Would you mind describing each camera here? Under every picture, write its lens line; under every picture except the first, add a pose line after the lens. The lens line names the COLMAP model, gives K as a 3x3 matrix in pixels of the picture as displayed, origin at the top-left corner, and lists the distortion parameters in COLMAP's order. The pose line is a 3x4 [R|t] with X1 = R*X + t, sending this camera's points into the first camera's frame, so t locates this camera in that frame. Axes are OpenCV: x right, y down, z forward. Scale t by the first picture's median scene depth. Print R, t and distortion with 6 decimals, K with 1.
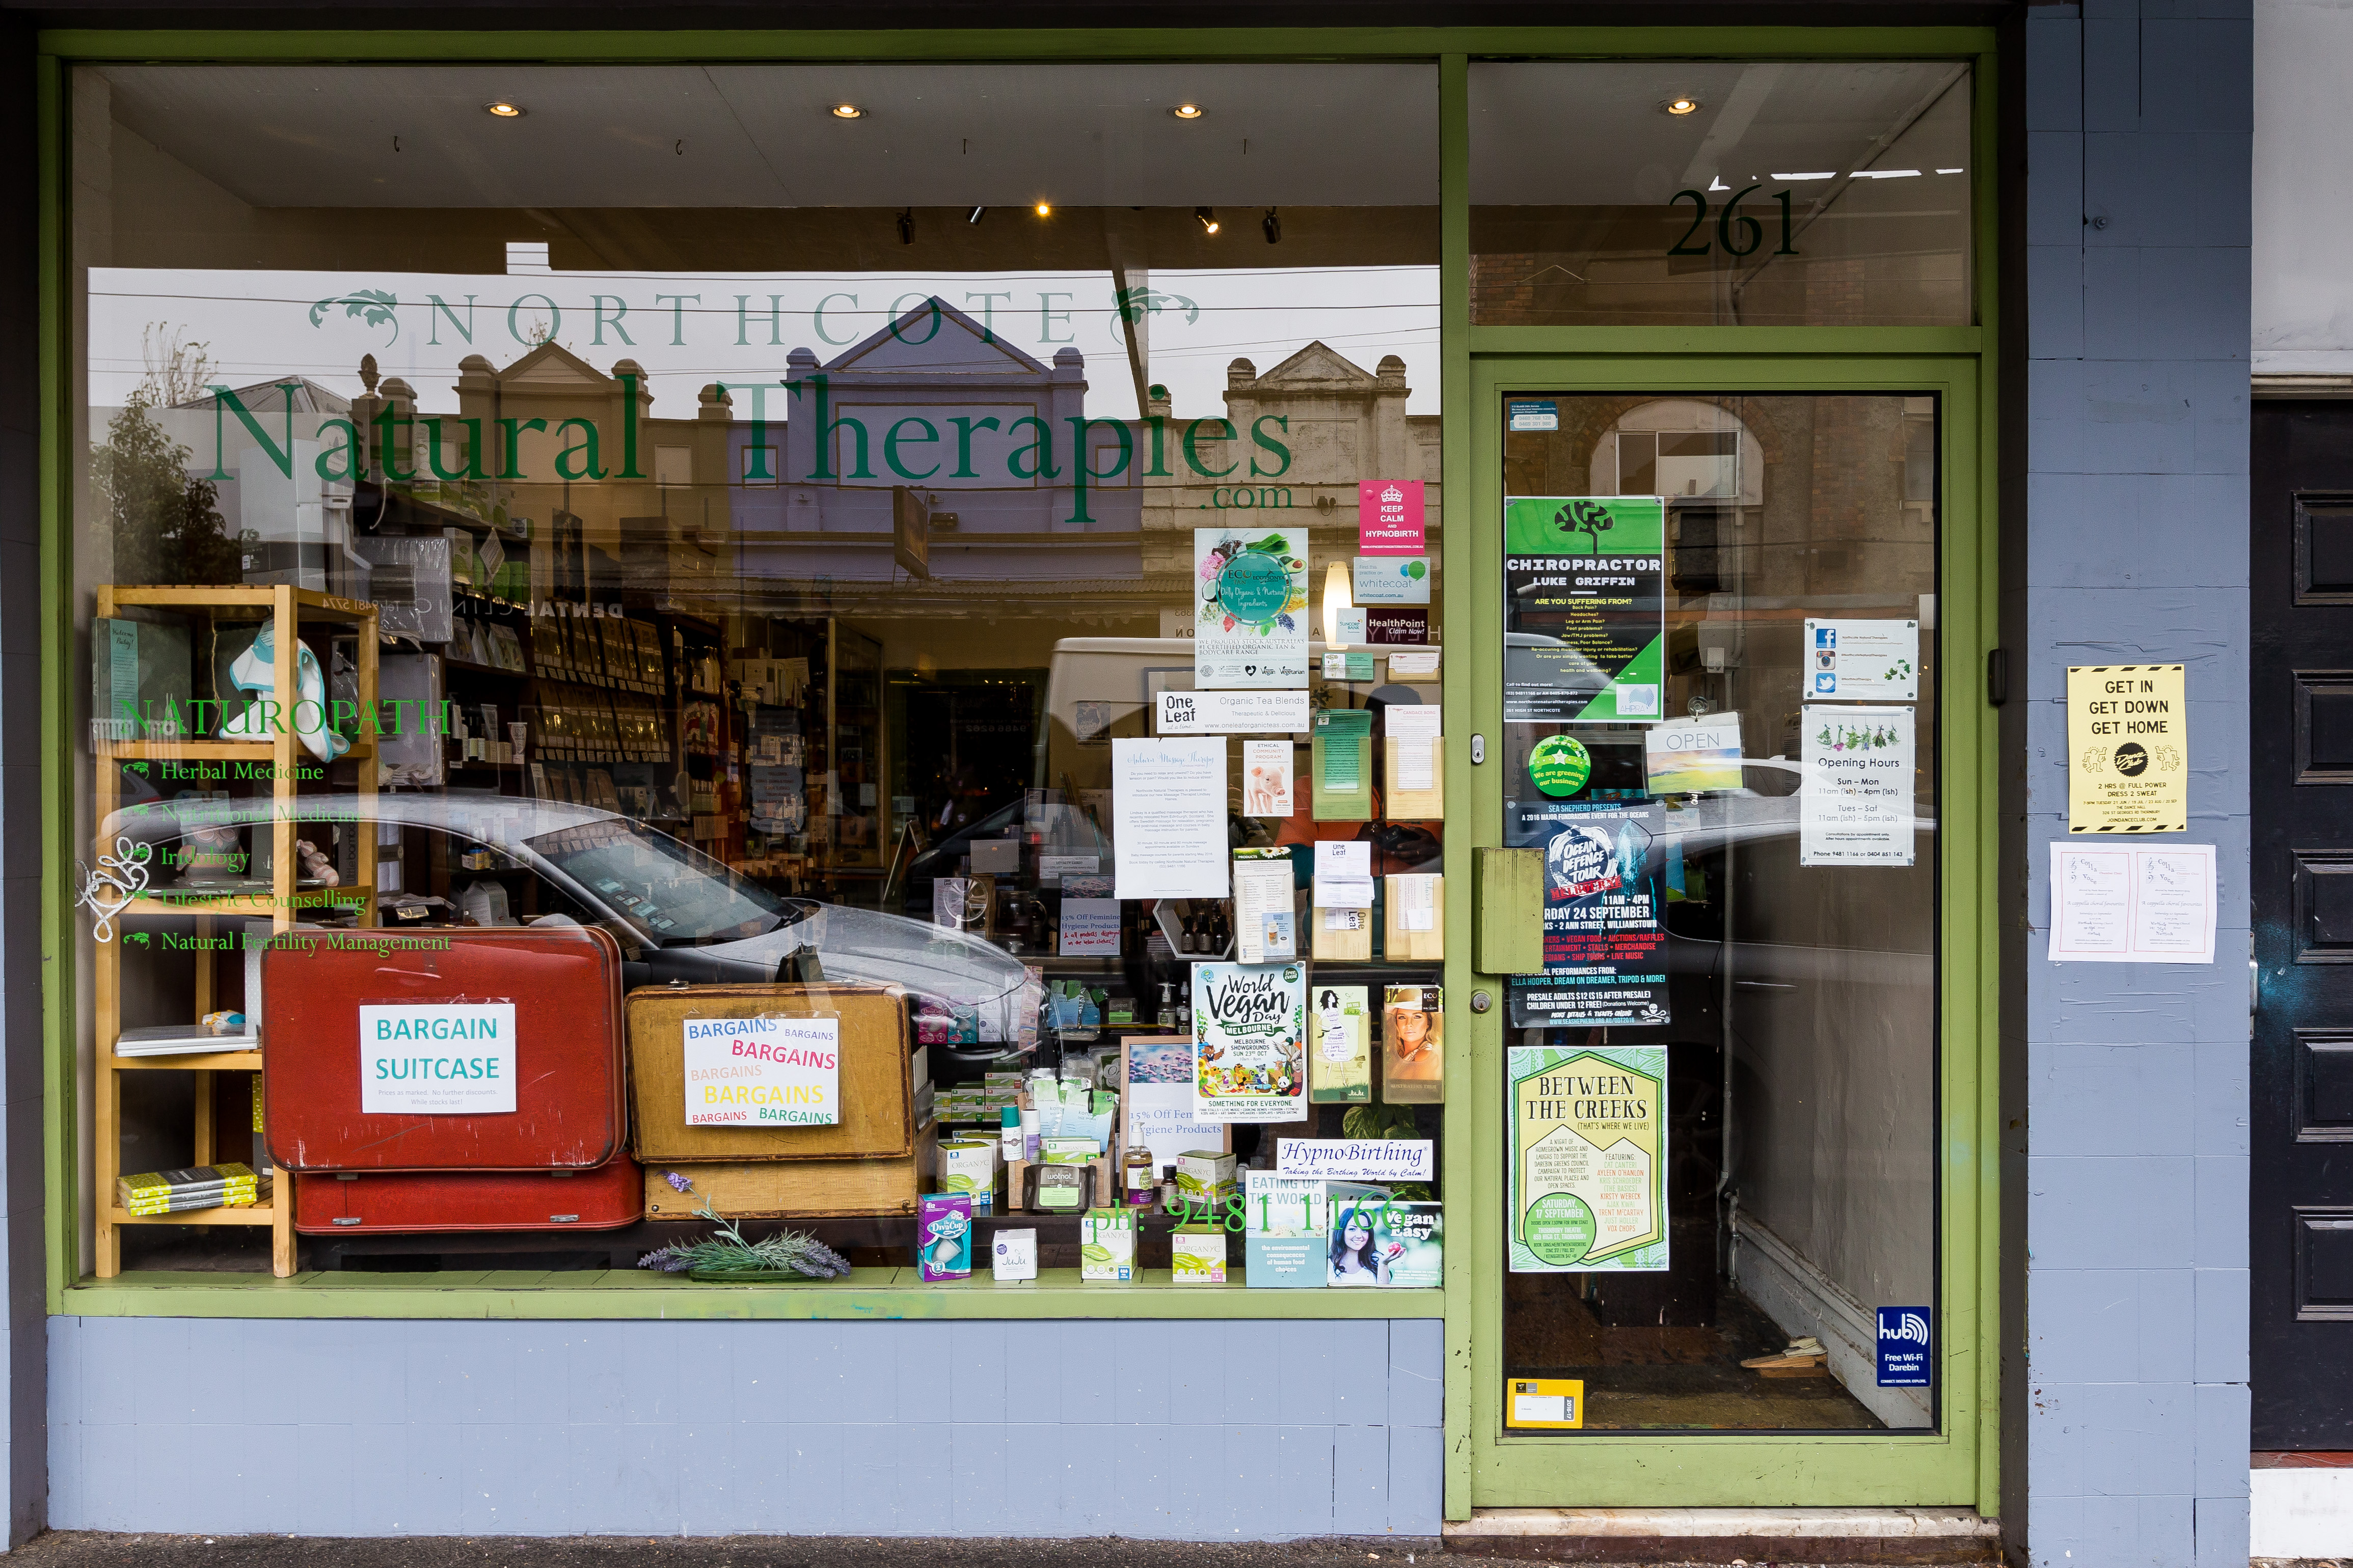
lens RADIAL K [[1781.7, 0, 1176.5], [0, 1781.7, 784.0], [0, 0, 1]] dist [-0.002819, 0.000899]
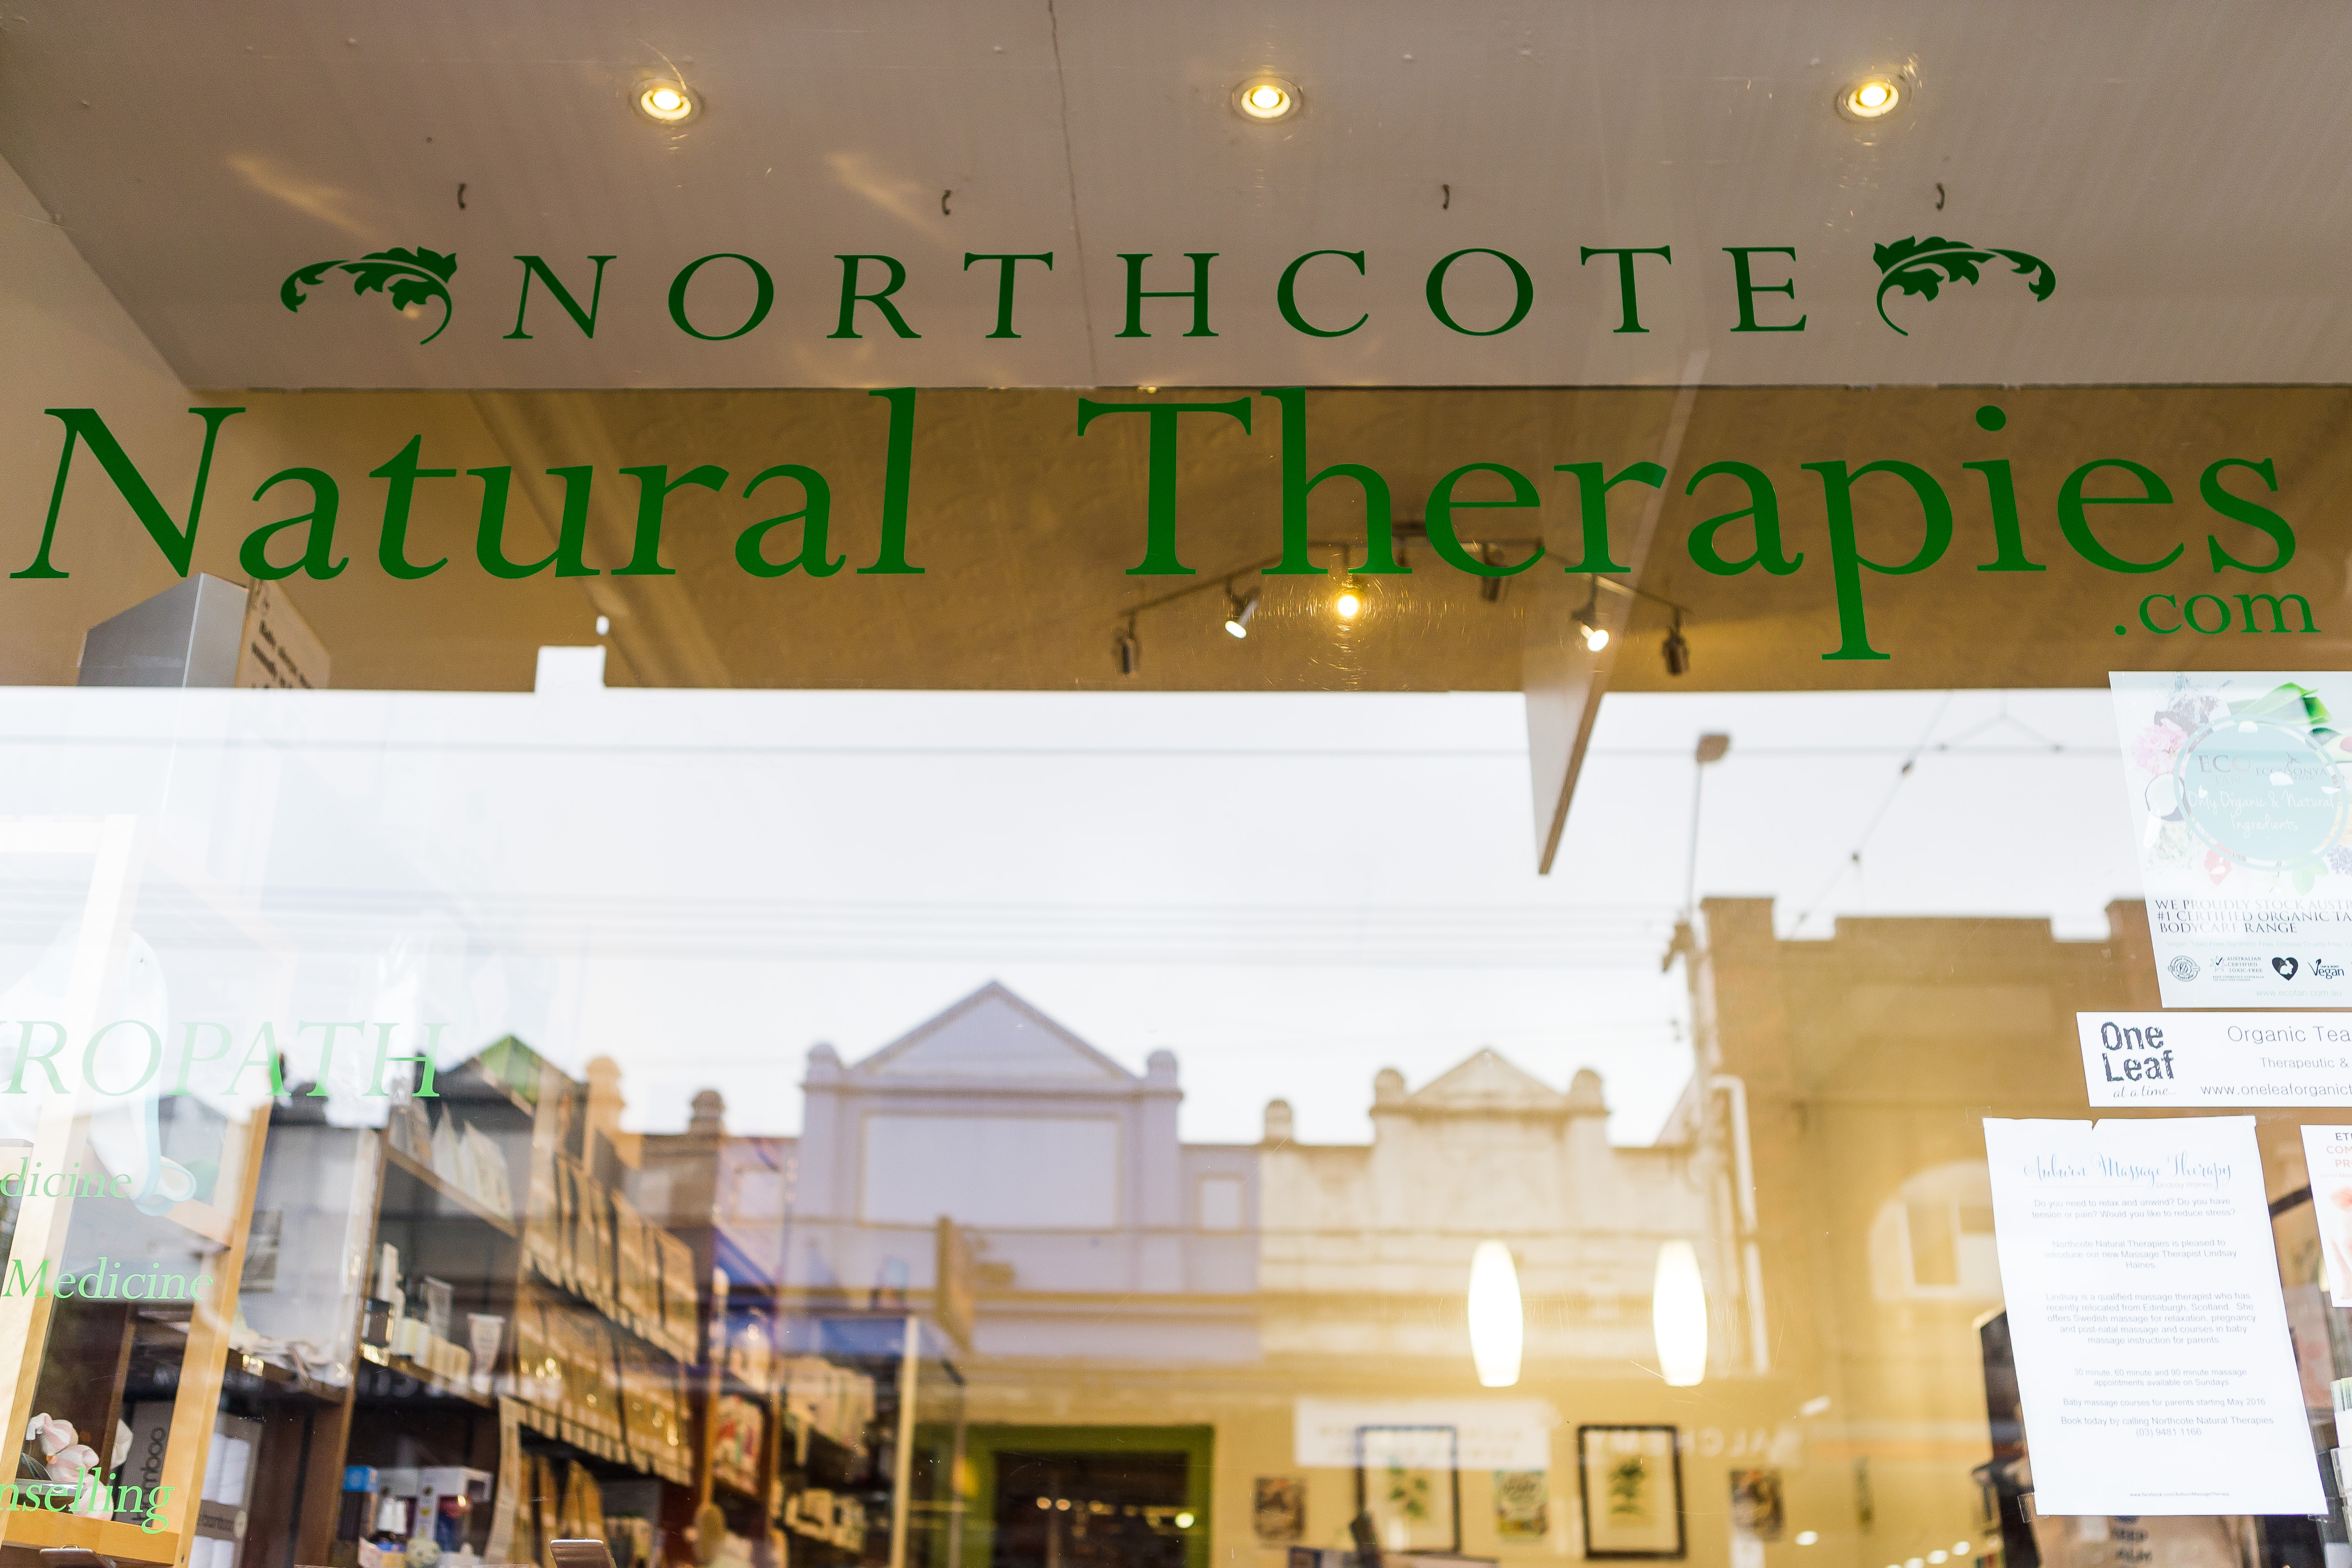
lens RADIAL K [[2199.8, 0, 1176.0], [0, 2199.8, 784.0], [0, 0, 1]] dist [0.079107, -0.202417]
pose [[0.999600, 0.008807, -0.026873, -0.144061], [-0.018443, 0.923409, -0.383373, 0.071711], [0.021439, 0.383715, 0.923202, 0.320849]]
